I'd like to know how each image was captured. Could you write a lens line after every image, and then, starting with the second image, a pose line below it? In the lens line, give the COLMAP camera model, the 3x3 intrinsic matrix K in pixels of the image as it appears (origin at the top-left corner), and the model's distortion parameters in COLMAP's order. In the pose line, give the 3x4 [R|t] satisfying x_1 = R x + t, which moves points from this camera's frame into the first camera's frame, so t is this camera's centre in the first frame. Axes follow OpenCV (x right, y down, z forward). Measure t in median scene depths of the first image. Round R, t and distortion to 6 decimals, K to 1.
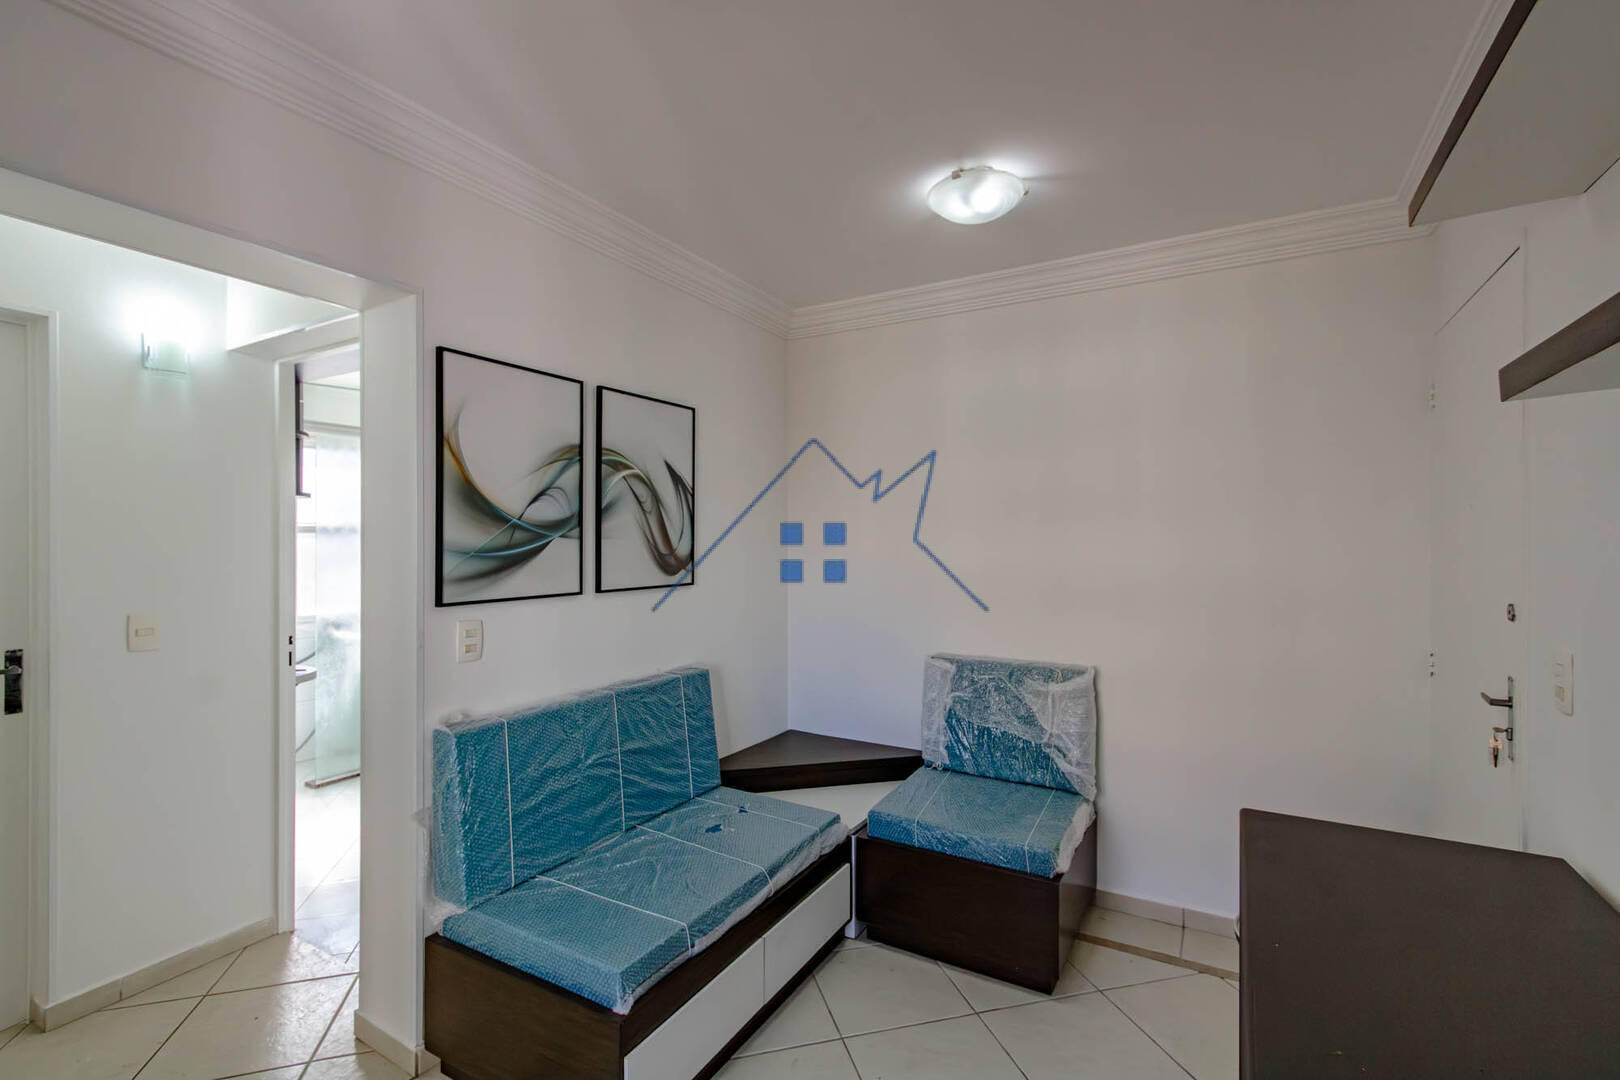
lens RADIAL K [[737.6, 0, 804.6], [0, 737.6, 536.8], [0, 0, 1]] dist [0.019944, -0.001570]
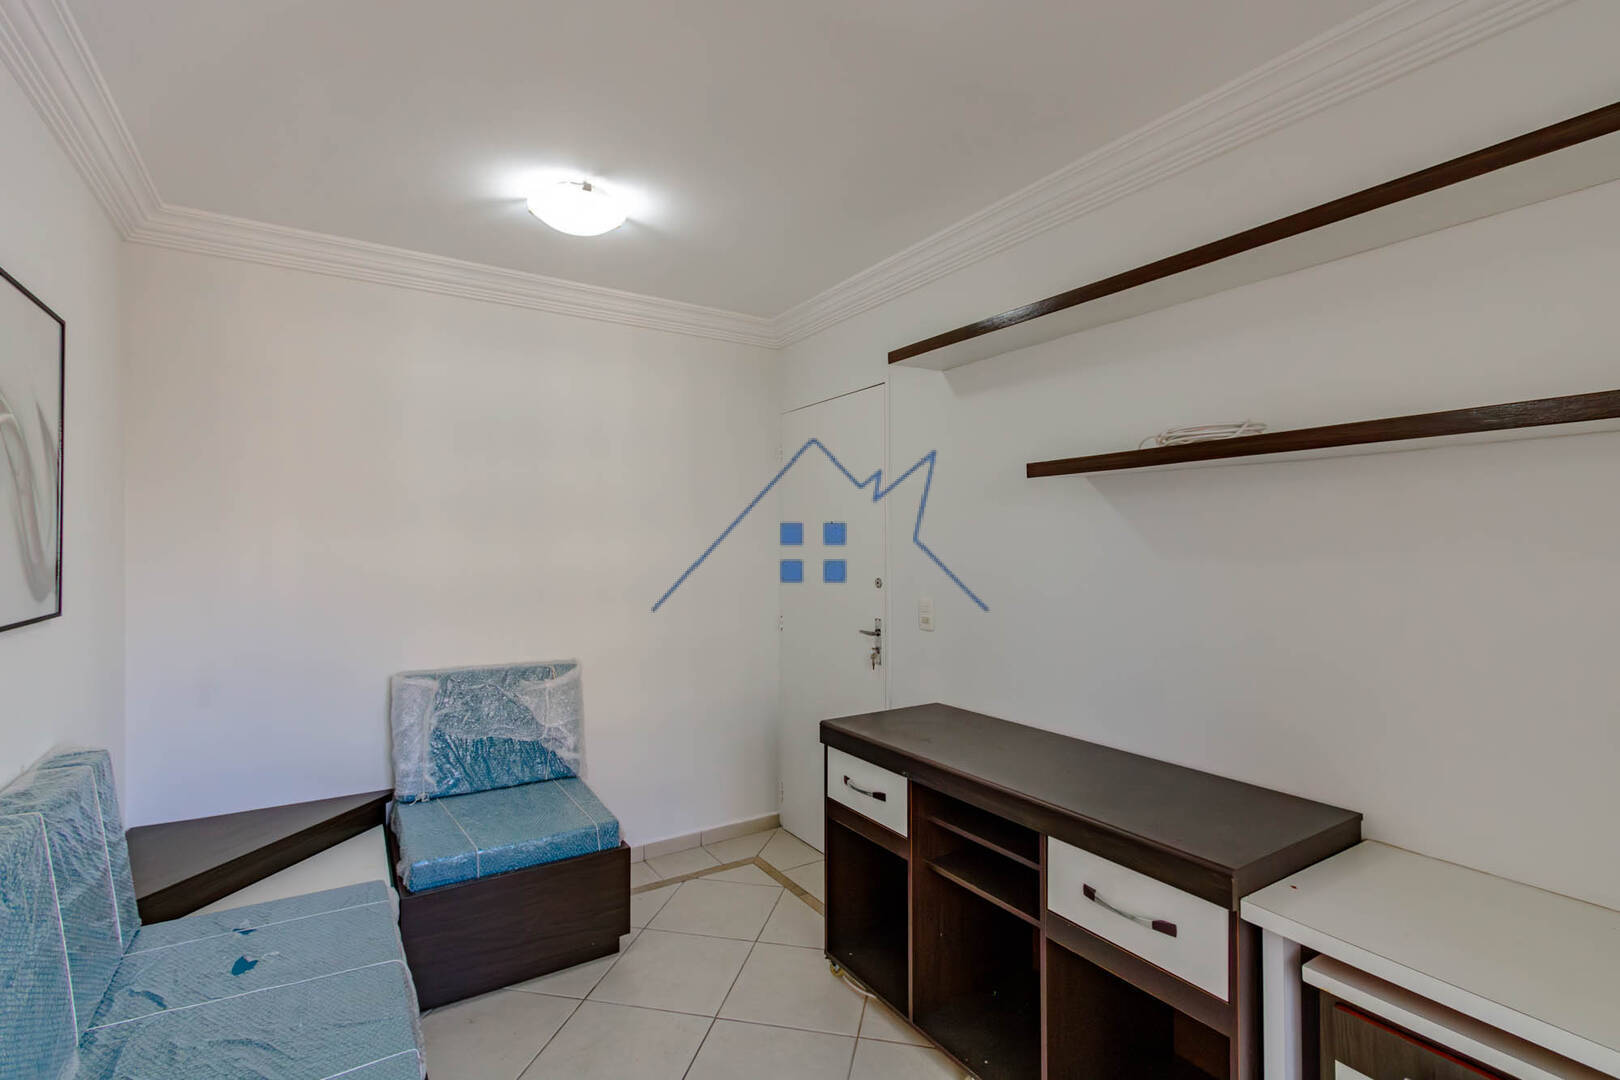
lens RADIAL K [[737.6, 0, 804.1], [0, 737.6, 538.9], [0, 0, 1]] dist [0.019944, -0.001570]
pose [[0.464258, 0.009599, 0.885648, -0.443698], [-0.004328, 0.999954, -0.008570, 0.005891], [-0.885689, 0.000145, 0.464278, 0.200464]]
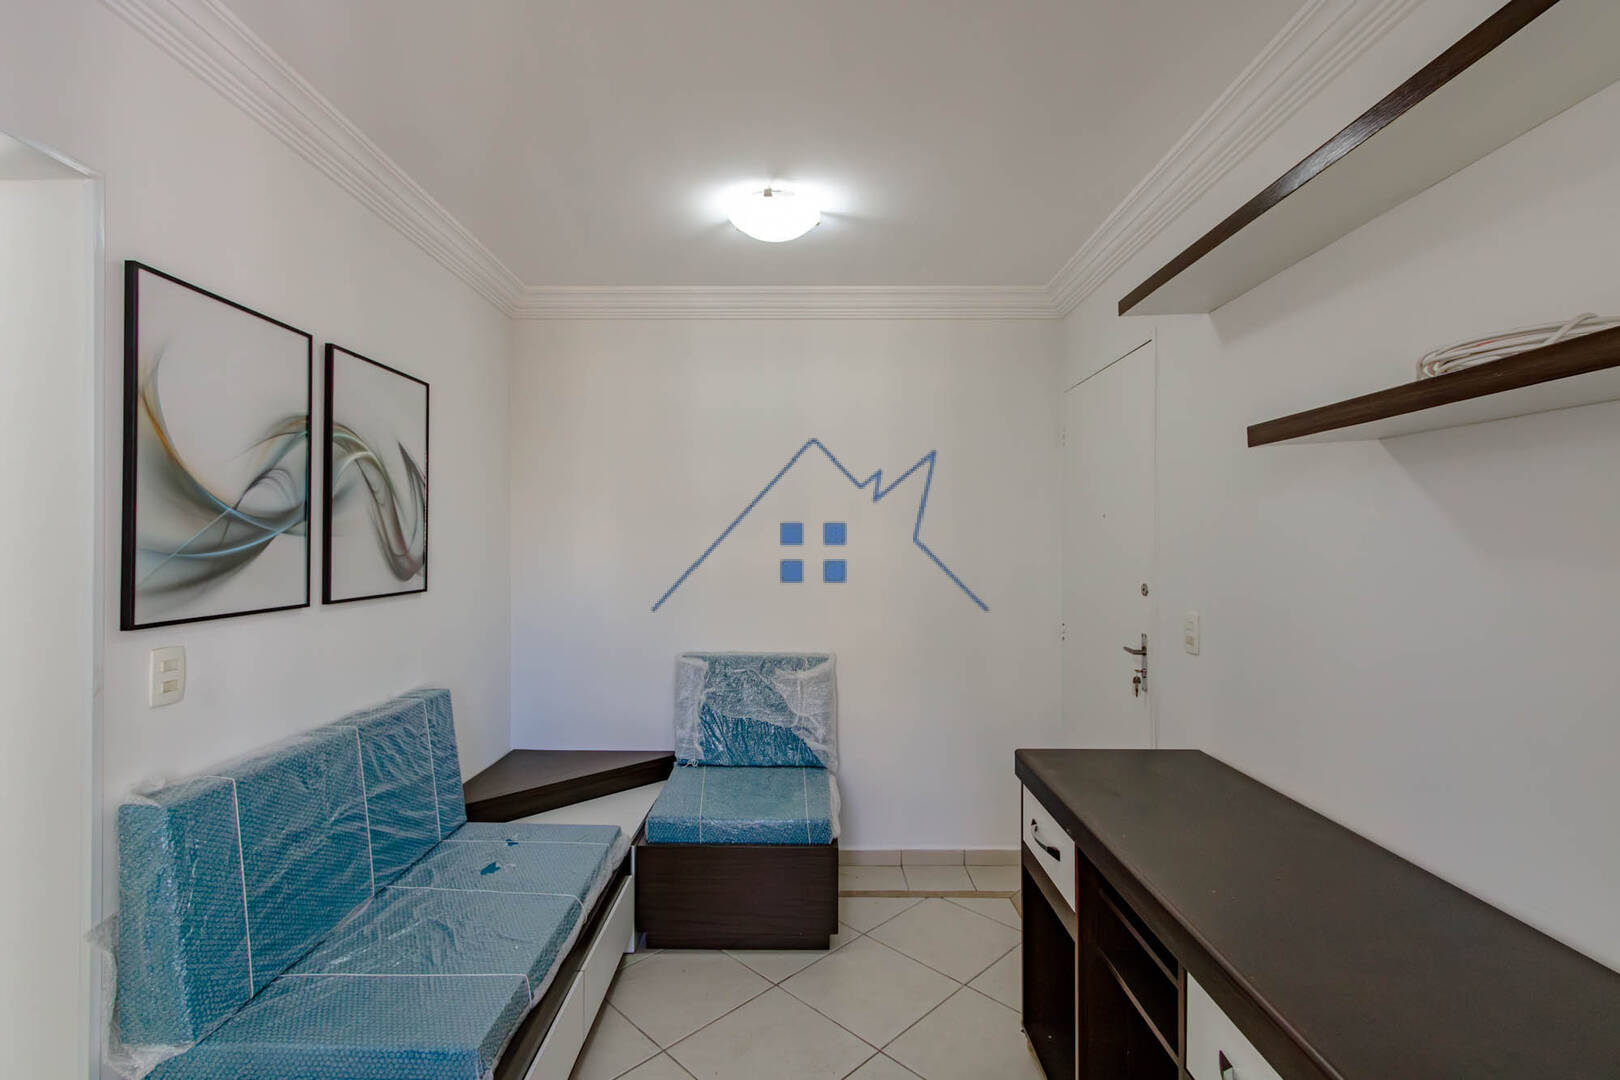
lens RADIAL K [[737.6, 0, 806.4], [0, 737.6, 537.9], [0, 0, 1]] dist [0.019944, -0.001570]
pose [[0.867350, 0.005992, 0.497663, -0.212296], [-0.004712, 0.999982, -0.003827, 0.004781], [-0.497676, 0.000975, 0.867362, 0.046822]]
